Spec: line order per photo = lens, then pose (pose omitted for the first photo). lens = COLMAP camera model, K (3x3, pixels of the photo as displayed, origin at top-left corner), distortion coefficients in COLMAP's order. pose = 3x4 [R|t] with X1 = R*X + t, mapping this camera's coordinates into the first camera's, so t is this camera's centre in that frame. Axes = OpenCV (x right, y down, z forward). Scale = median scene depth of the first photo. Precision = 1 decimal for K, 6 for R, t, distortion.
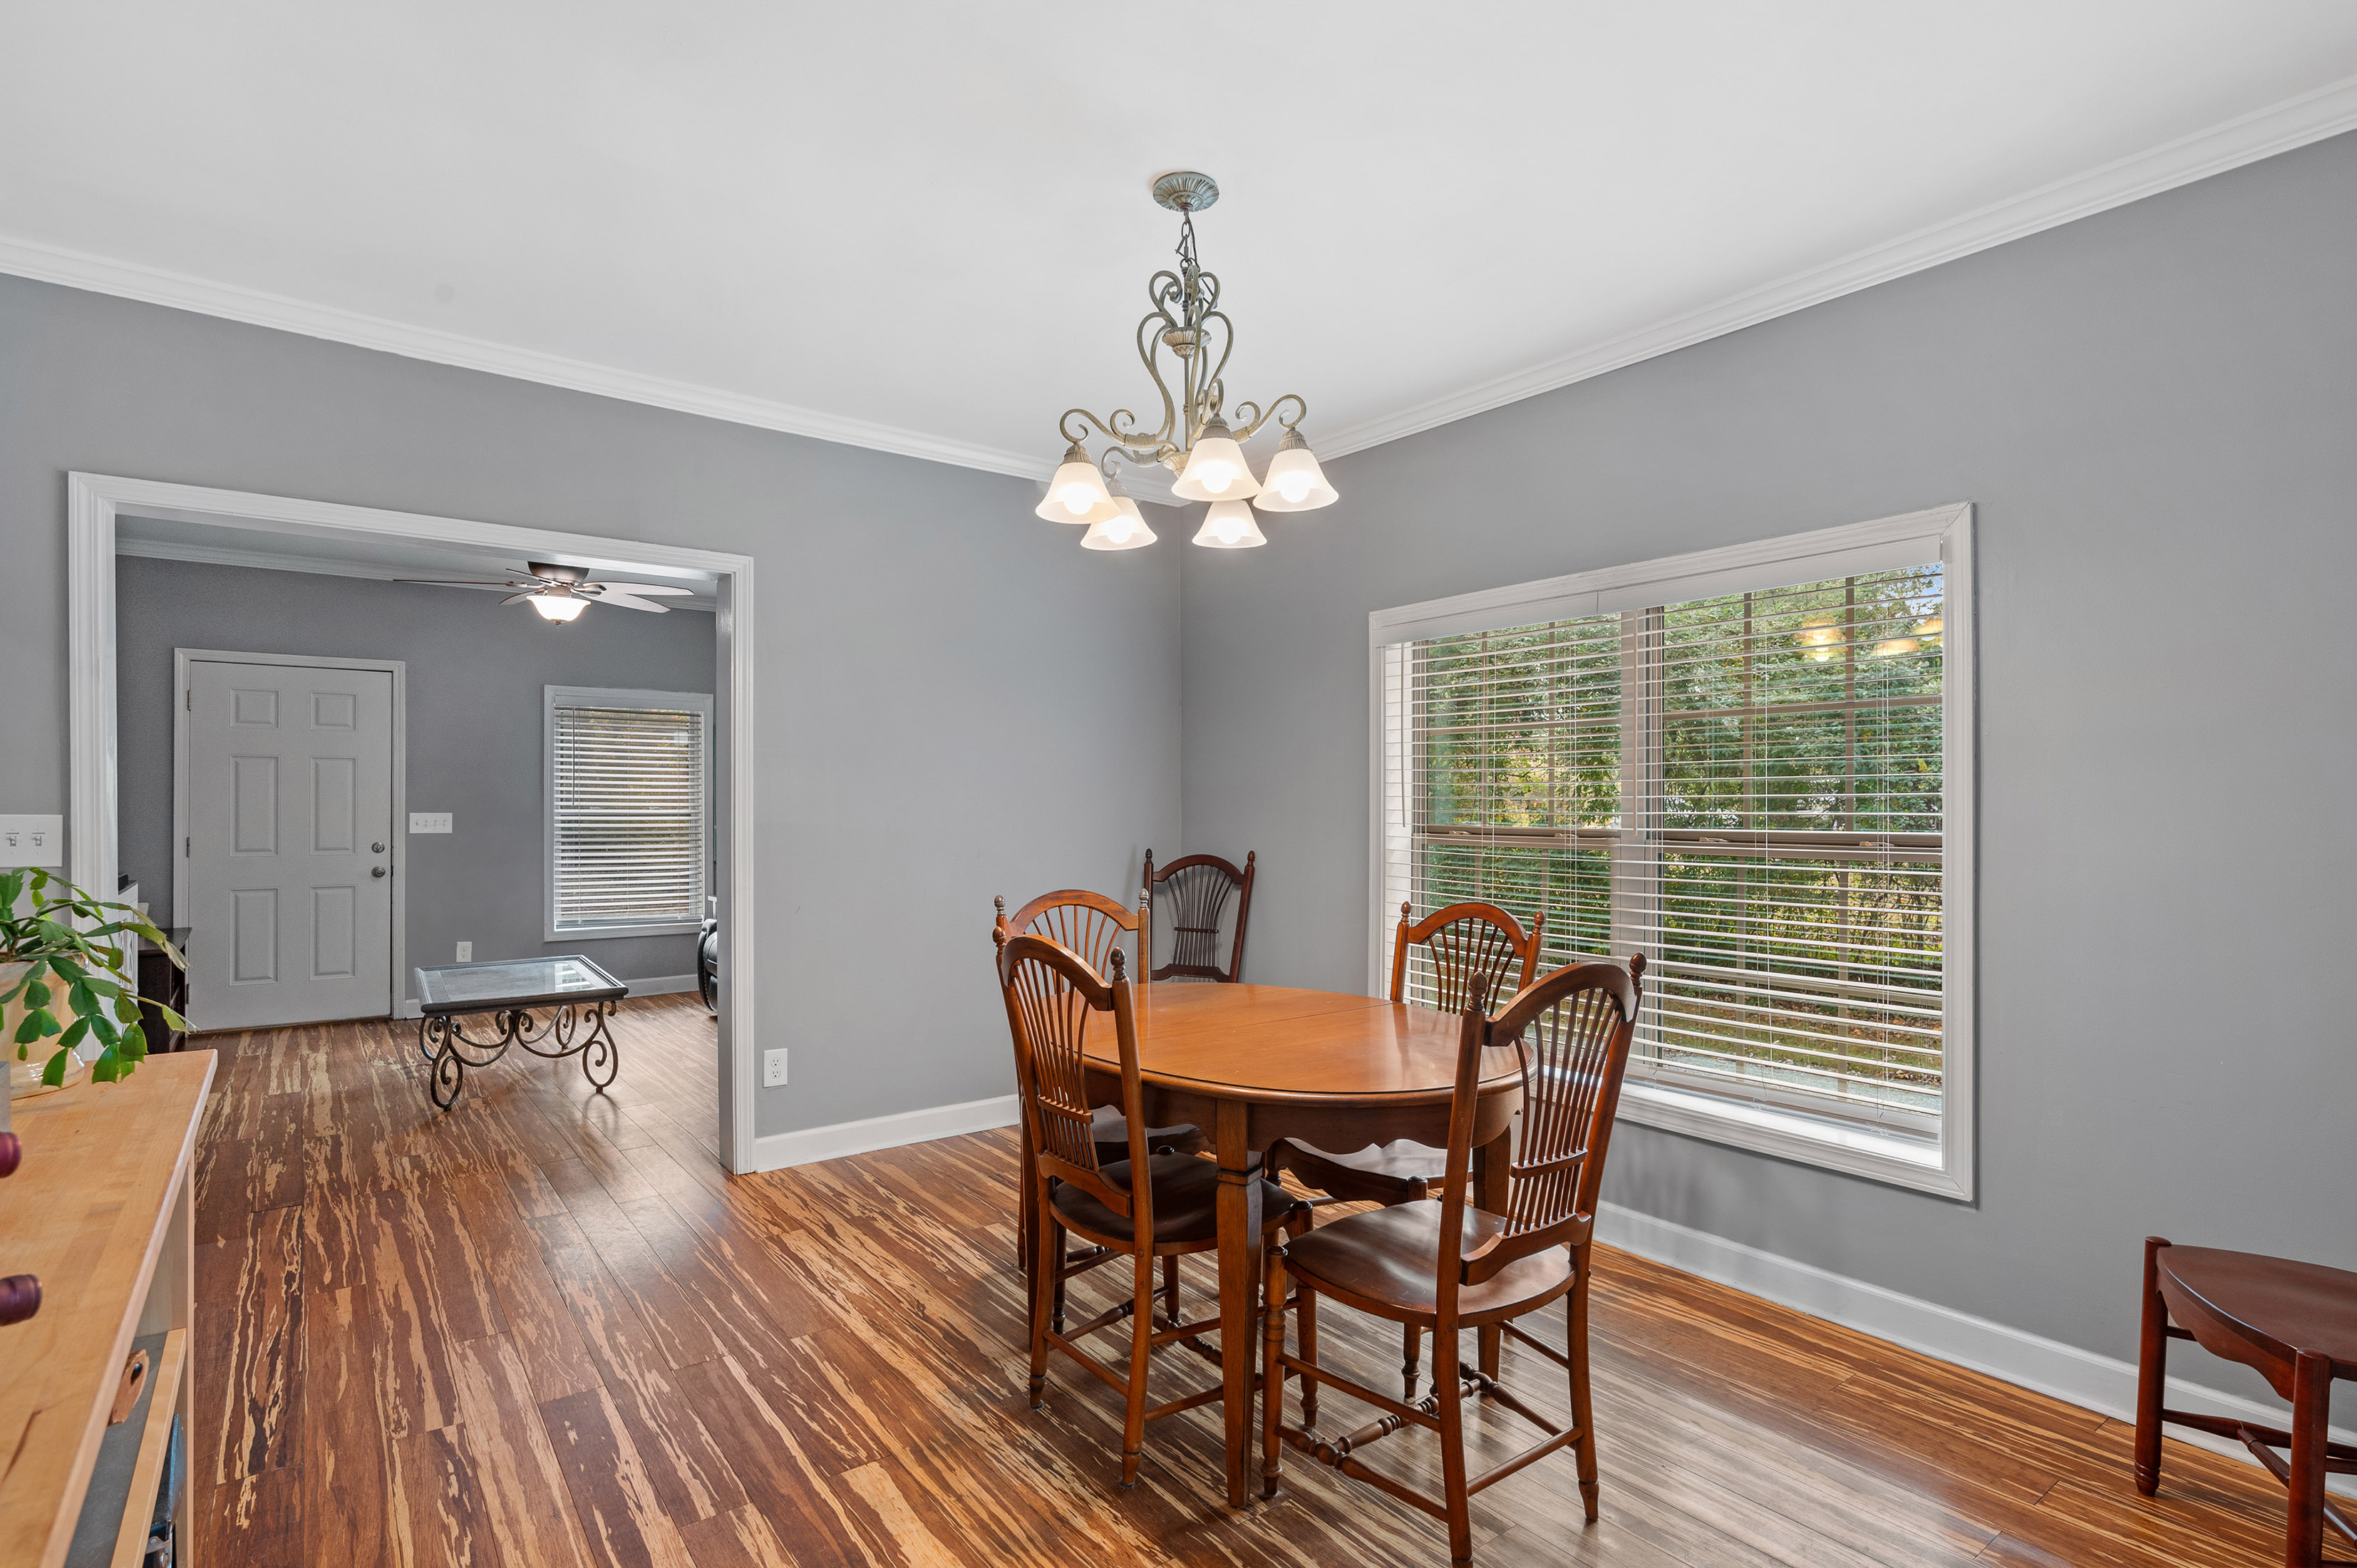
lens RADIAL K [[1157.7, 0, 1184.0], [0, 1157.7, 798.0], [0, 0, 1]] dist [-0.007501, -0.001134]
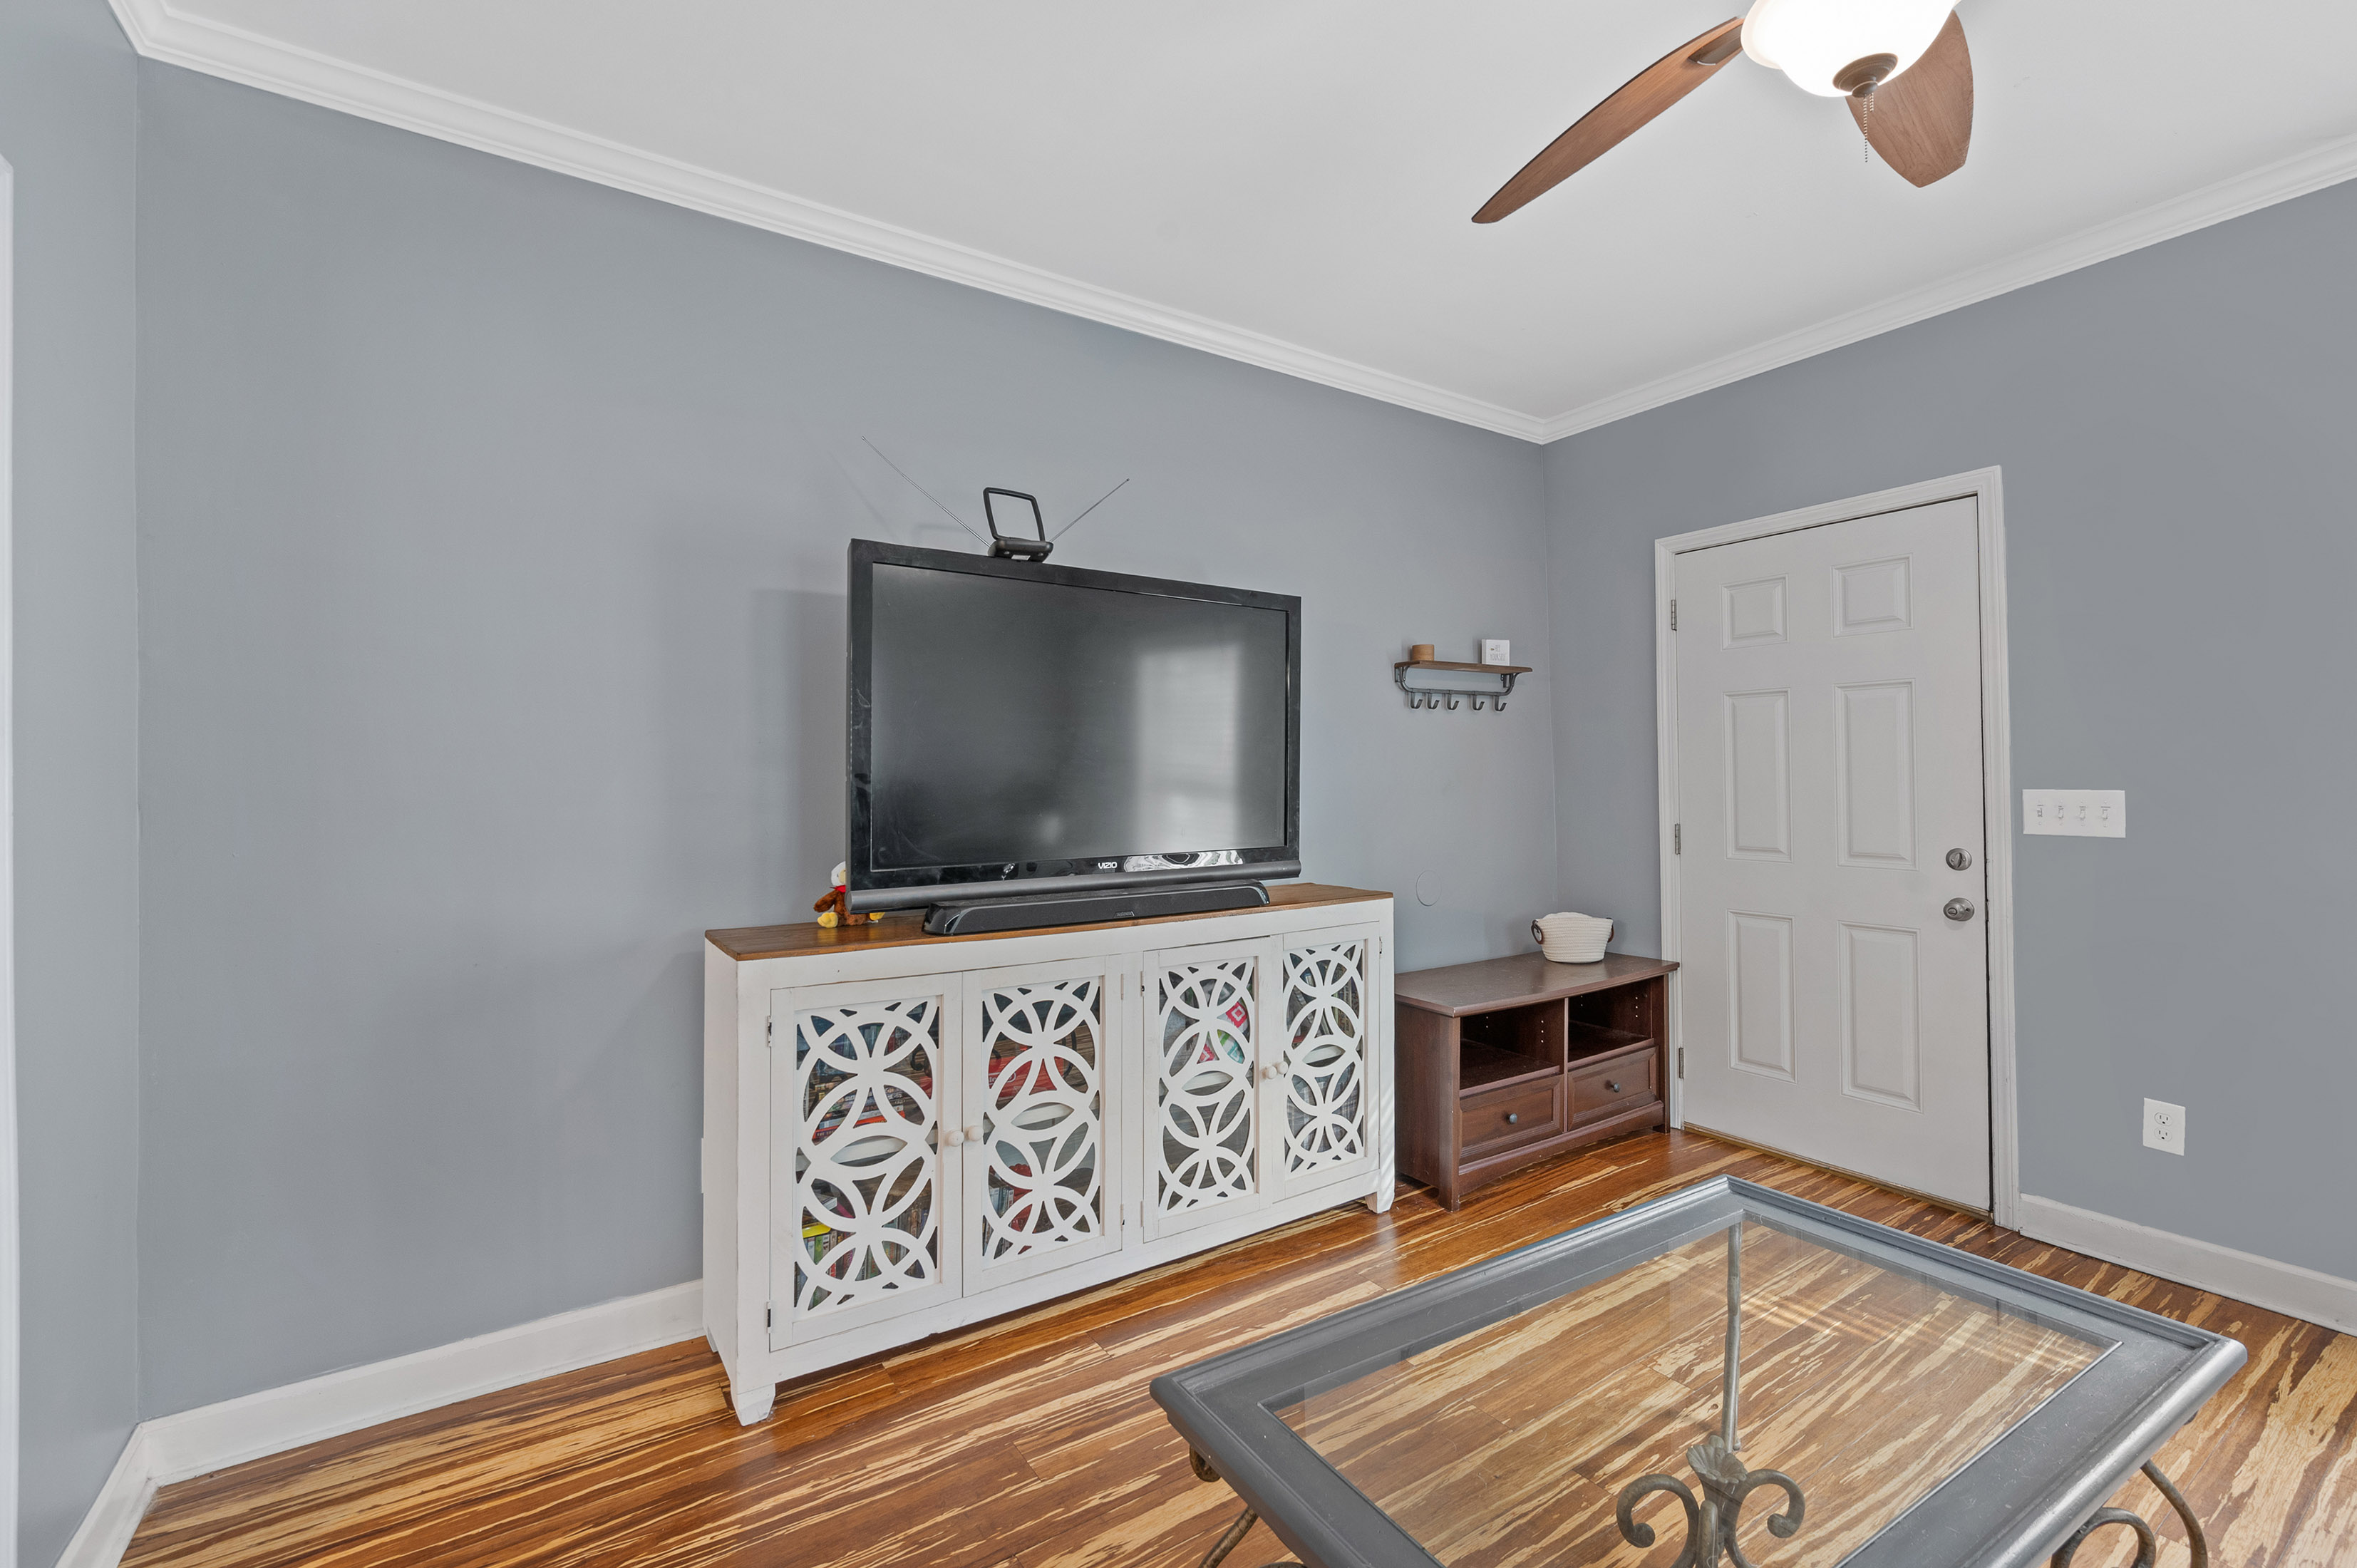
lens RADIAL K [[1025.7, 0, 1215.9], [0, 1025.7, 776.4], [0, 0, 1]] dist [-0.000008, 0.000614]
pose [[-0.048957, -0.004063, -0.998793, -0.271077], [0.014592, 0.999882, -0.004782, 0.005532], [0.998694, -0.014809, -0.048892, 0.772944]]
